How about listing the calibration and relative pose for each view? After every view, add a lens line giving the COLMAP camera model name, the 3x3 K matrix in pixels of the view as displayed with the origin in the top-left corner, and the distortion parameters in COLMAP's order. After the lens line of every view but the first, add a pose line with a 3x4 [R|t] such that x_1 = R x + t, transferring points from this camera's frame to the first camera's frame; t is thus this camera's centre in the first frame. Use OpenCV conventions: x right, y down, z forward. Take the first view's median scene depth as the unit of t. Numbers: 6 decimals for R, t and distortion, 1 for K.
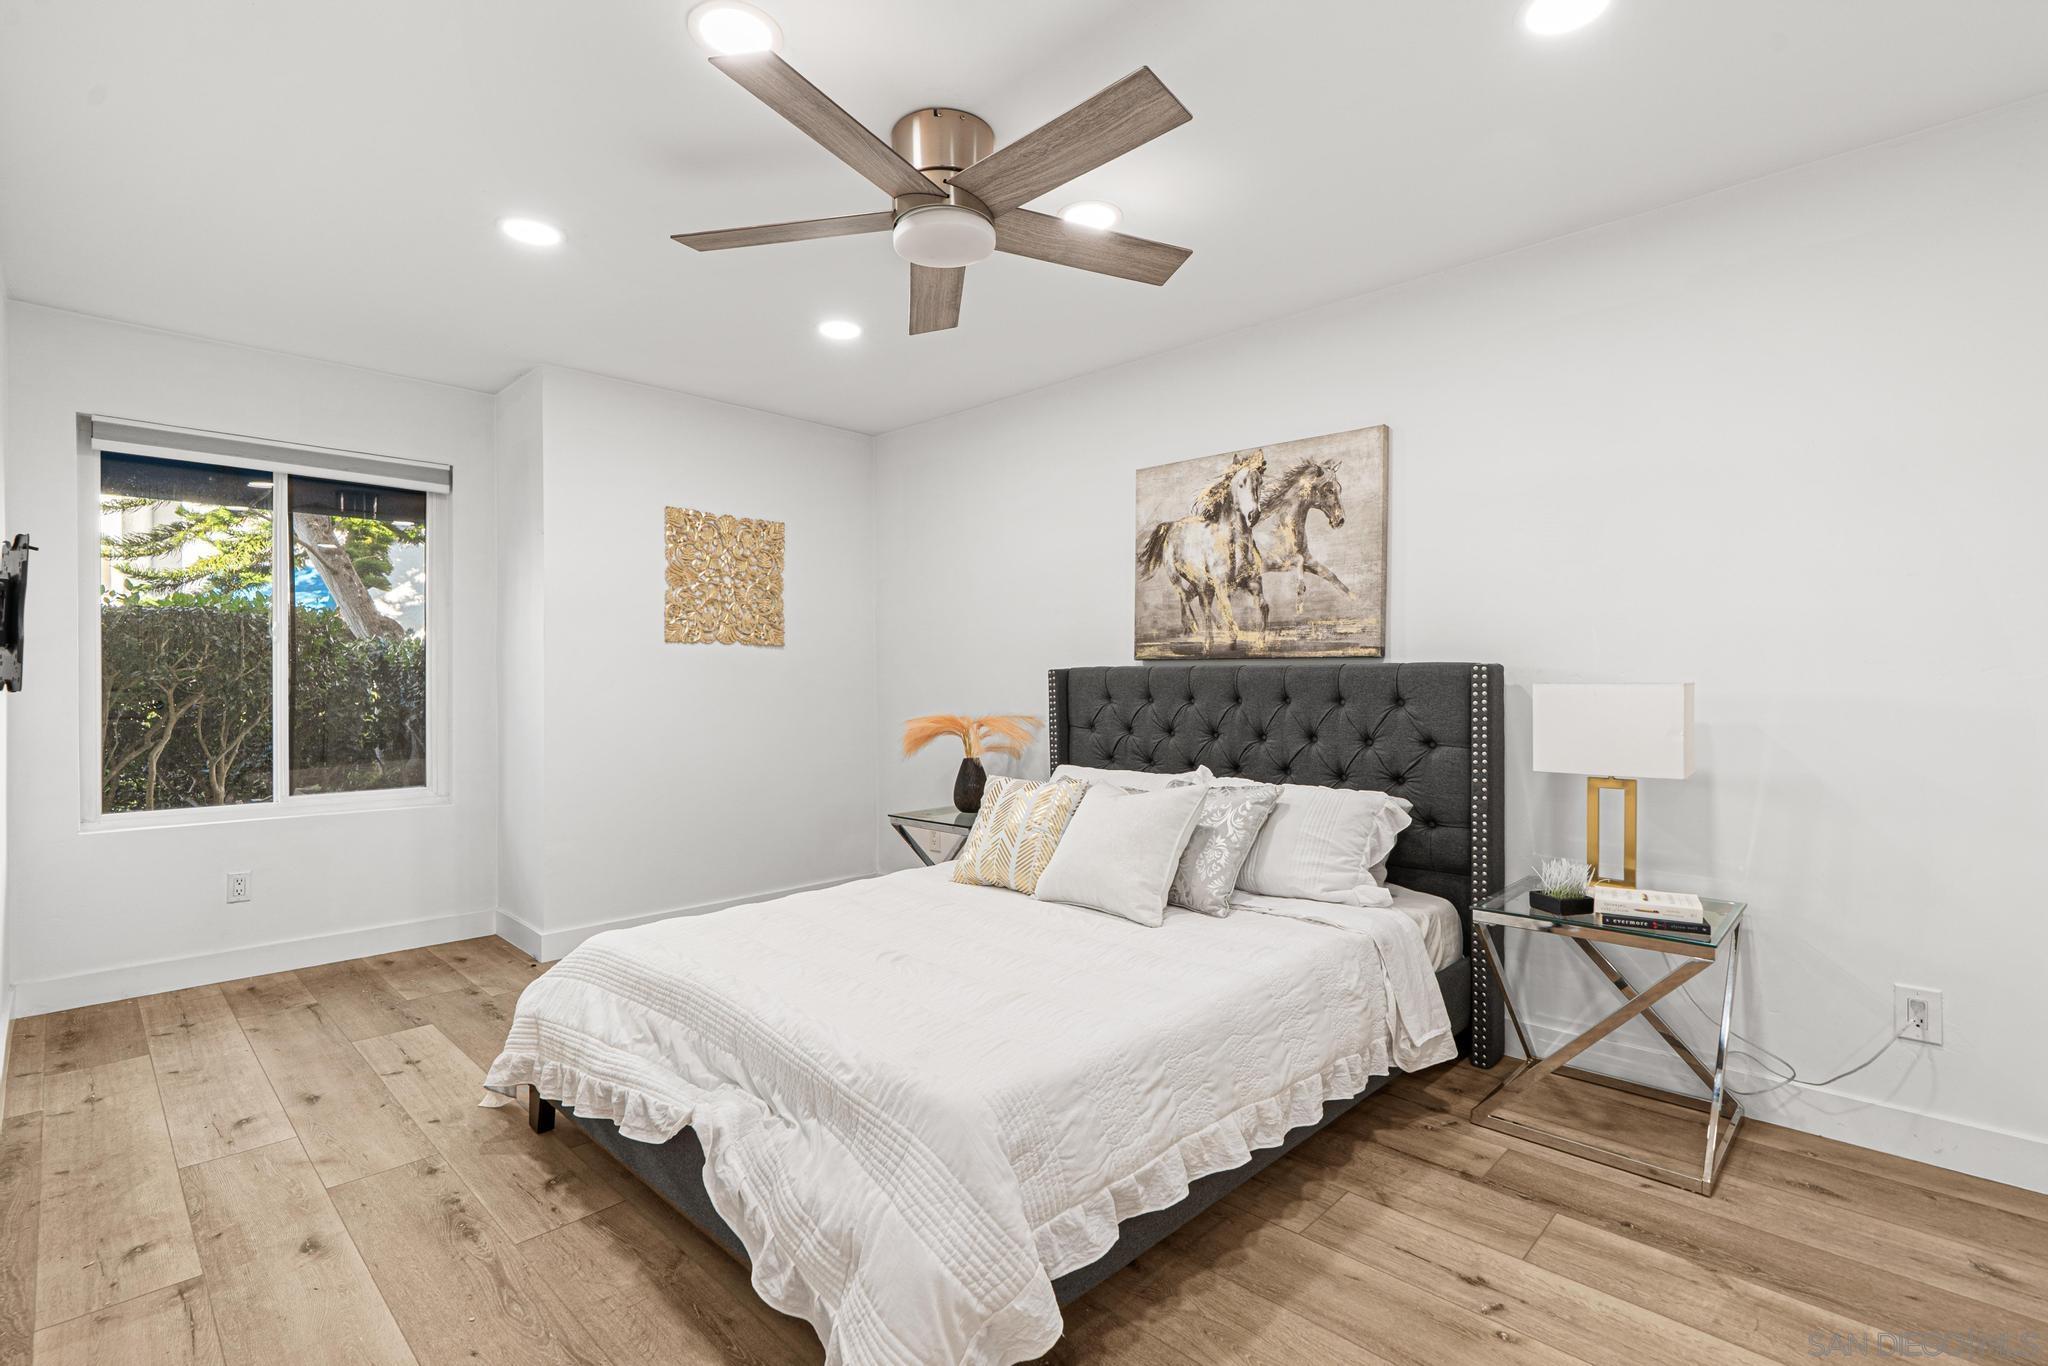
lens RADIAL K [[955.0, 0, 1018.5], [0, 955.0, 682.1], [0, 0, 1]] dist [-0.003031, 0.000517]
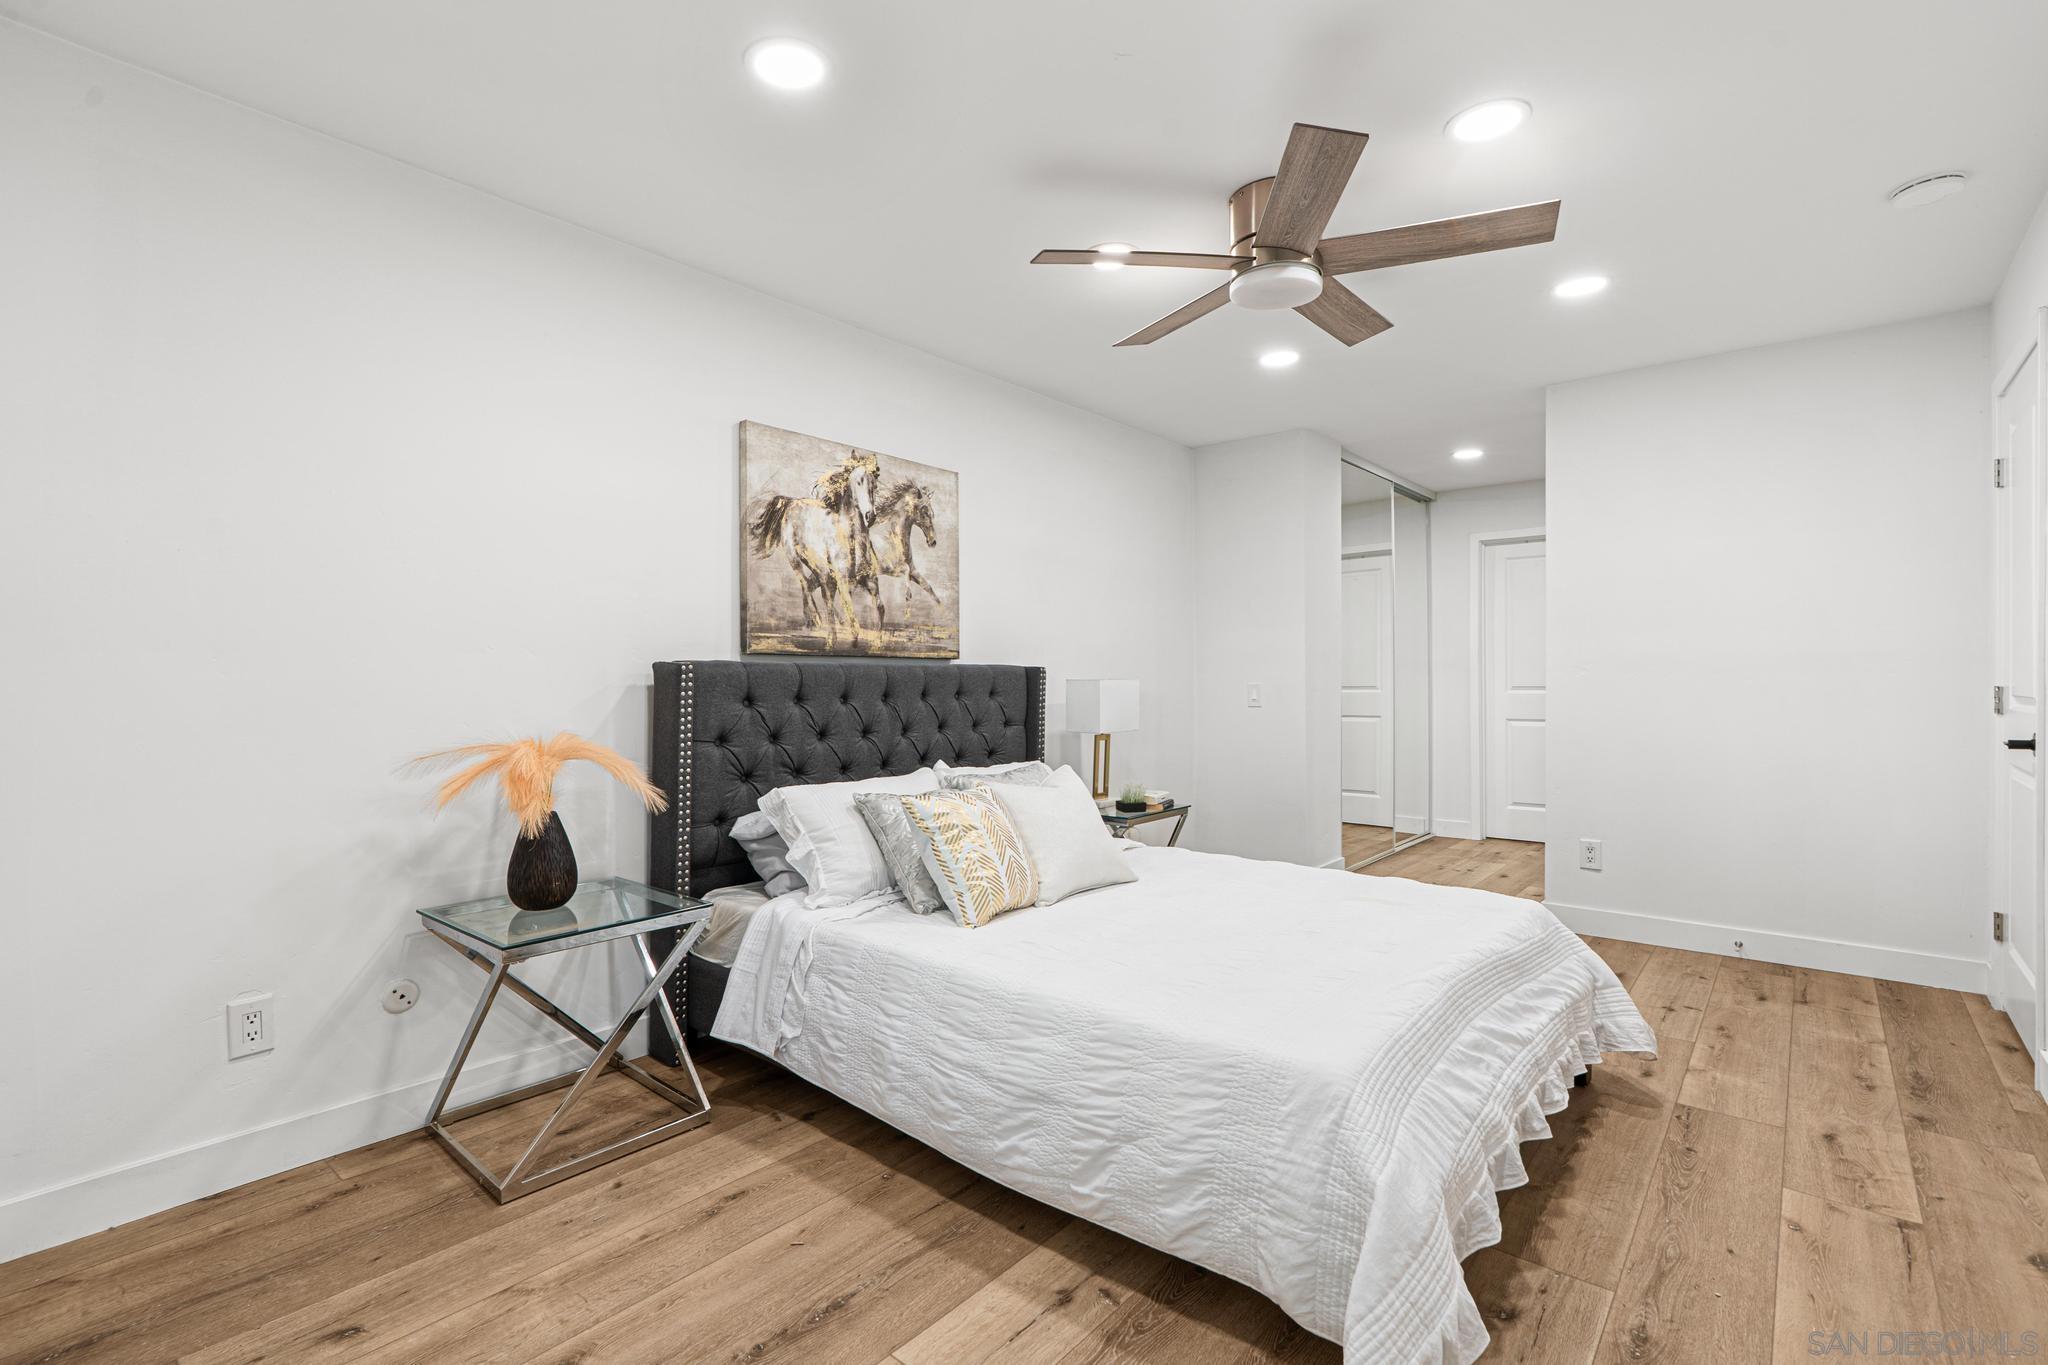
lens RADIAL K [[955.0, 0, 1018.5], [0, 955.0, 681.6], [0, 0, 1]] dist [-0.003031, 0.000517]
pose [[-0.086871, -0.002469, 0.996217, -0.778916], [0.006288, 0.999976, 0.003027, -0.000222], [-0.996200, 0.006527, -0.086853, 0.924761]]
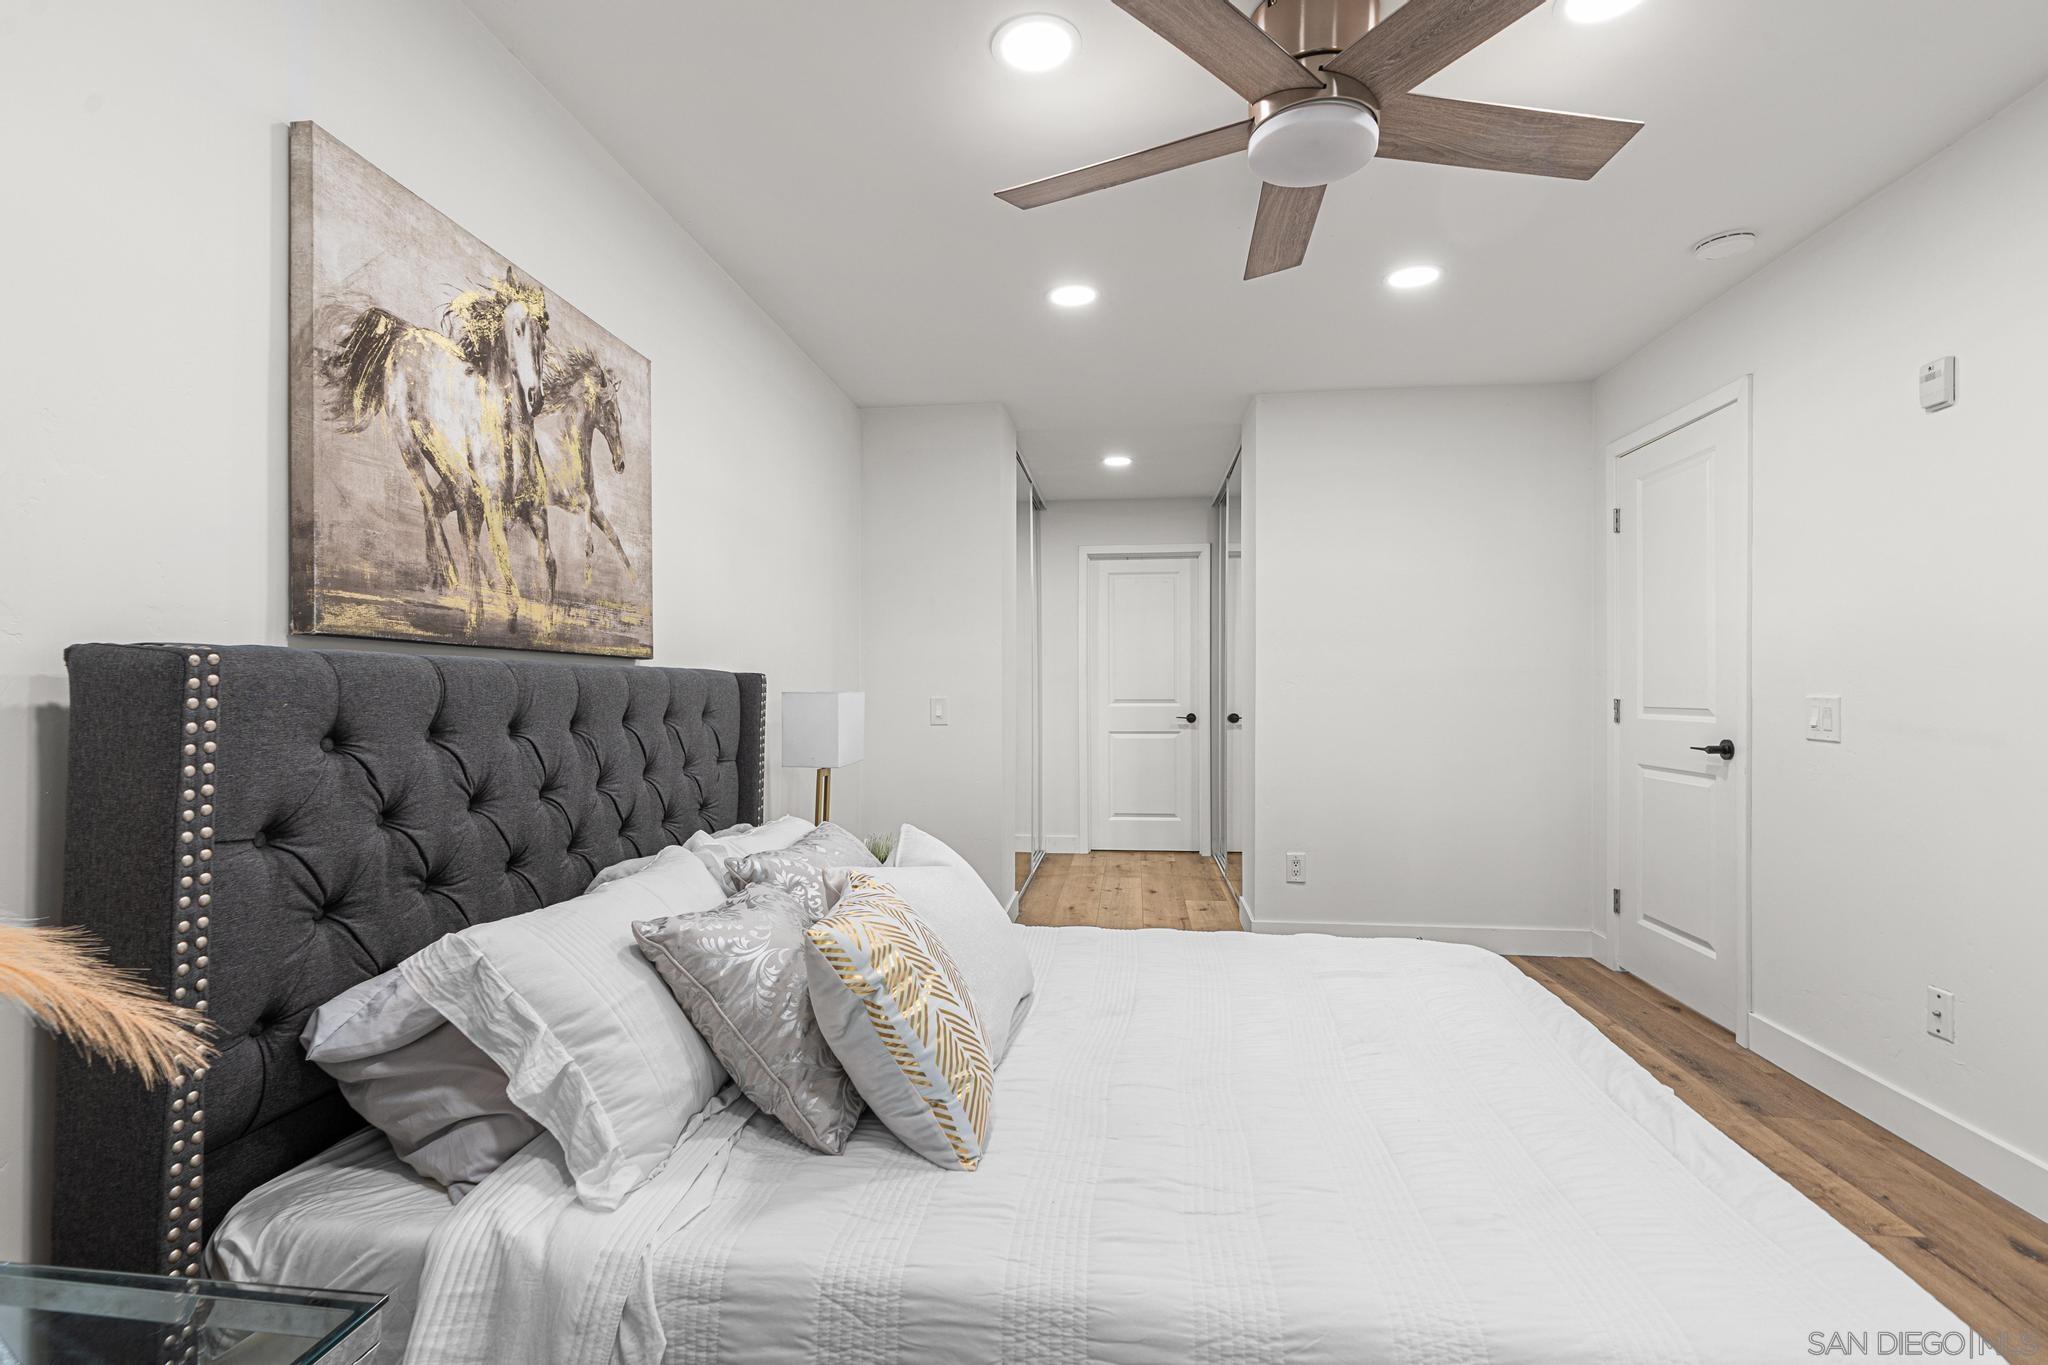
lens RADIAL K [[945.7, 0, 1024.4], [0, 945.7, 688.8], [0, 0, 1]] dist [-0.004880, 0.001140]
pose [[-0.621787, 0.002184, 0.783183, -0.368216], [0.003371, 0.999994, -0.000113, -0.000968], [-0.783179, 0.002570, -0.621791, 1.112635]]
